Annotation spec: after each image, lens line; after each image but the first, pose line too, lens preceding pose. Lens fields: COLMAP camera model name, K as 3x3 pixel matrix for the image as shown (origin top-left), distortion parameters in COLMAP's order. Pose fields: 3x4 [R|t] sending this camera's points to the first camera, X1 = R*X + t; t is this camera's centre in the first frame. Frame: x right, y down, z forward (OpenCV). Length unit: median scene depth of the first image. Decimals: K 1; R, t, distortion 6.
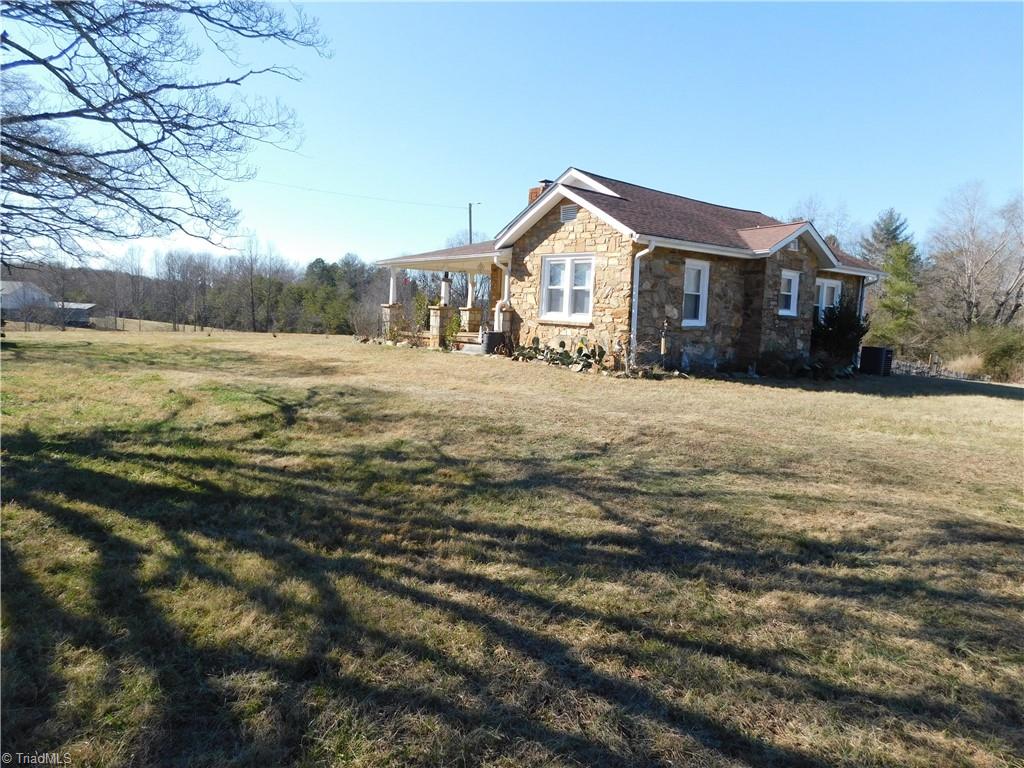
lens RADIAL K [[685.7, 0, 510.4], [0, 685.7, 389.6], [0, 0, 1]] dist [-0.044886, 0.029166]
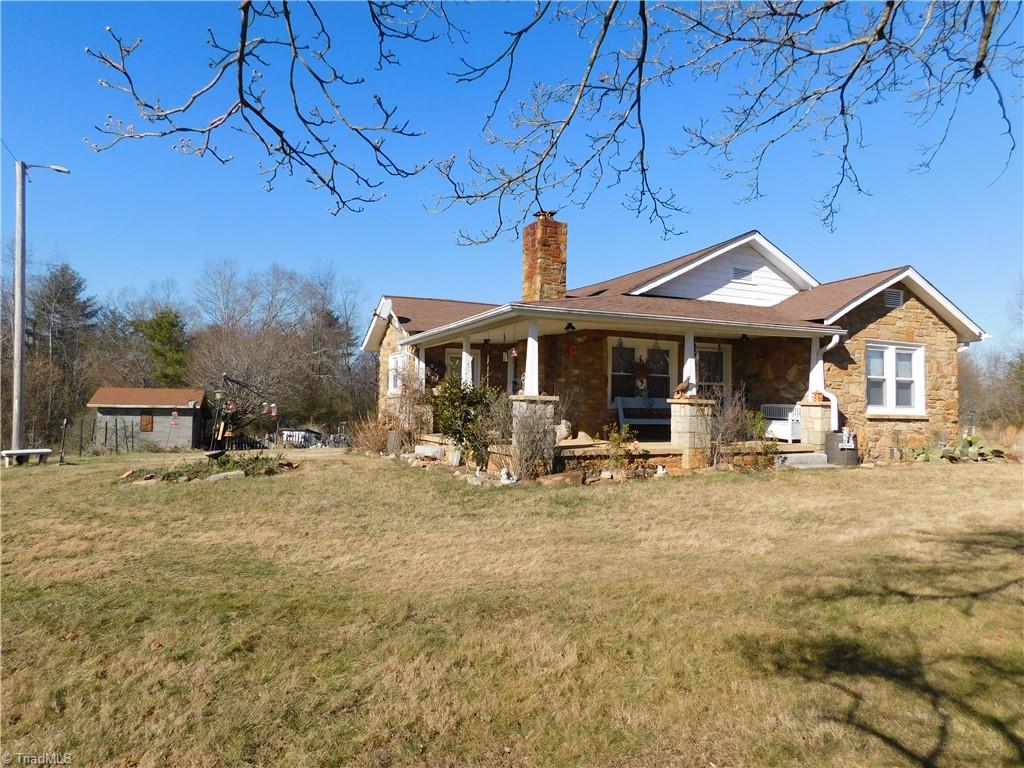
lens RADIAL K [[685.7, 0, 510.8], [0, 685.7, 388.4], [0, 0, 1]] dist [-0.044886, 0.029166]
pose [[0.213197, -0.015716, 0.976883, -0.868763], [0.107265, 0.994203, -0.007416, -0.174966], [-0.971103, 0.106367, 0.213647, 1.244170]]
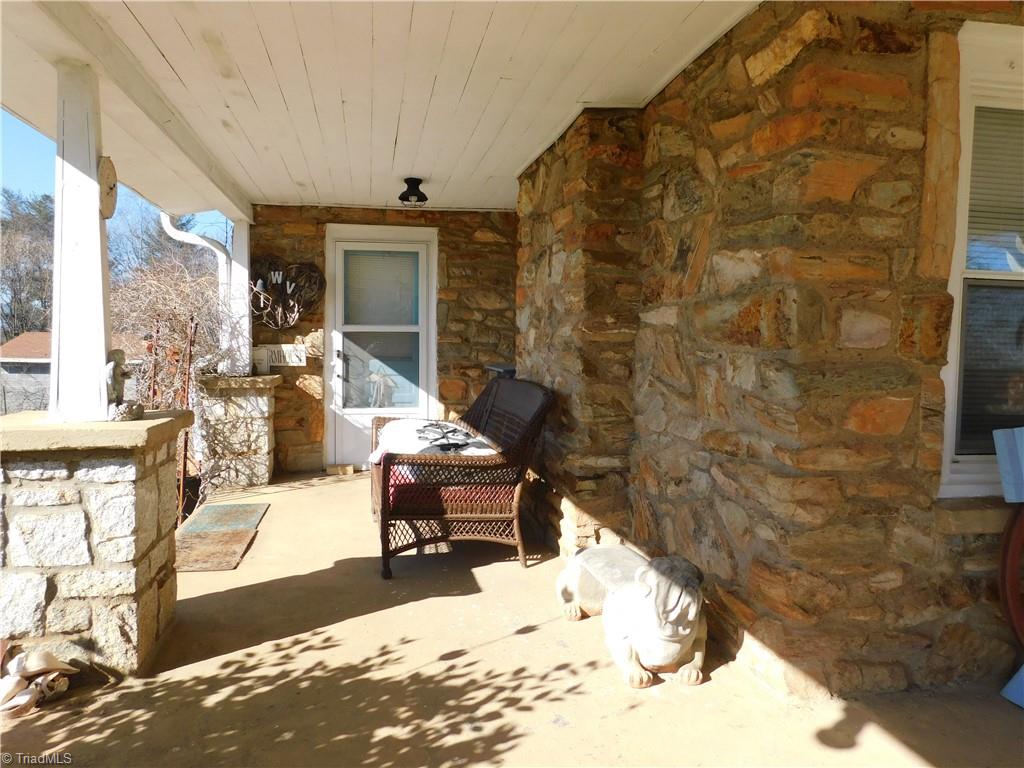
lens RADIAL K [[723.6, 0, 510.6], [0, 723.6, 393.1], [0, 0, 1]] dist [-0.029117, 0.031059]
pose [[0.397866, -0.097582, 0.912239, -0.170607], [0.105813, 0.992573, 0.060026, -0.181191], [-0.911321, 0.072645, 0.405236, 1.330352]]
